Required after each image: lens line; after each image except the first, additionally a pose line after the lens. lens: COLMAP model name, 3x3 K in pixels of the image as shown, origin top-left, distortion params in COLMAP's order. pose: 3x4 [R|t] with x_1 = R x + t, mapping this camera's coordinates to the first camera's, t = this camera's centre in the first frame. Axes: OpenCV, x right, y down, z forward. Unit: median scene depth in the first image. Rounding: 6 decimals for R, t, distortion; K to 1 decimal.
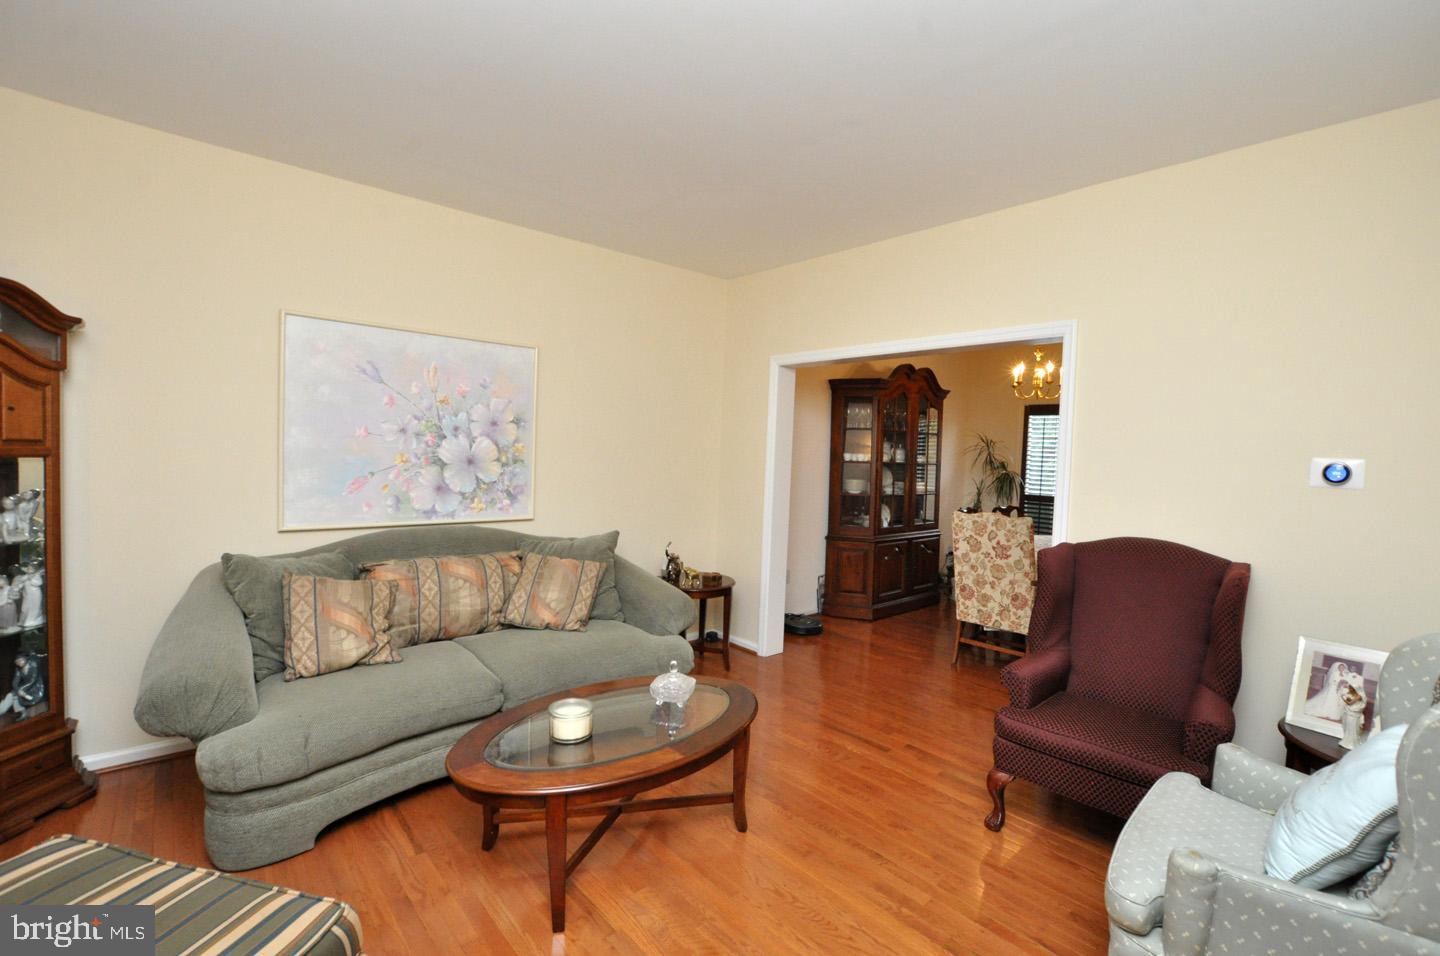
lens RADIAL K [[630.6, 0, 722.7], [0, 630.6, 477.5], [0, 0, 1]] dist [-0.023821, 0.000228]
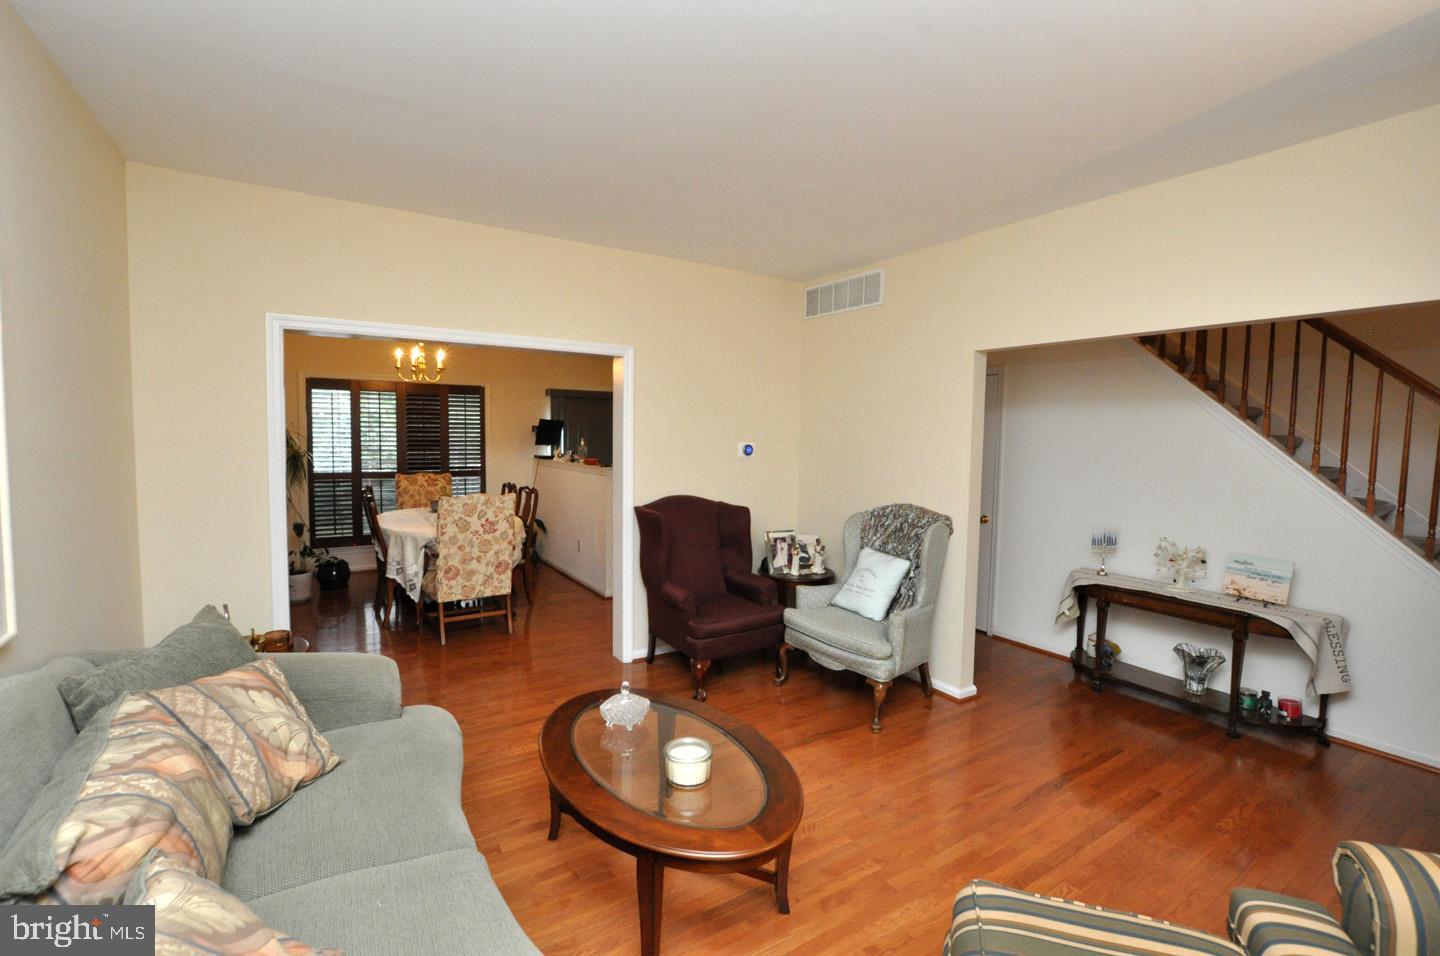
lens RADIAL K [[630.6, 0, 722.7], [0, 630.6, 477.5], [0, 0, 1]] dist [-0.023821, 0.000228]
pose [[0.176943, -0.101068, 0.979018, -0.555849], [0.031796, 0.994781, 0.096948, -0.063529], [-0.983707, 0.013975, 0.179233, 0.387068]]
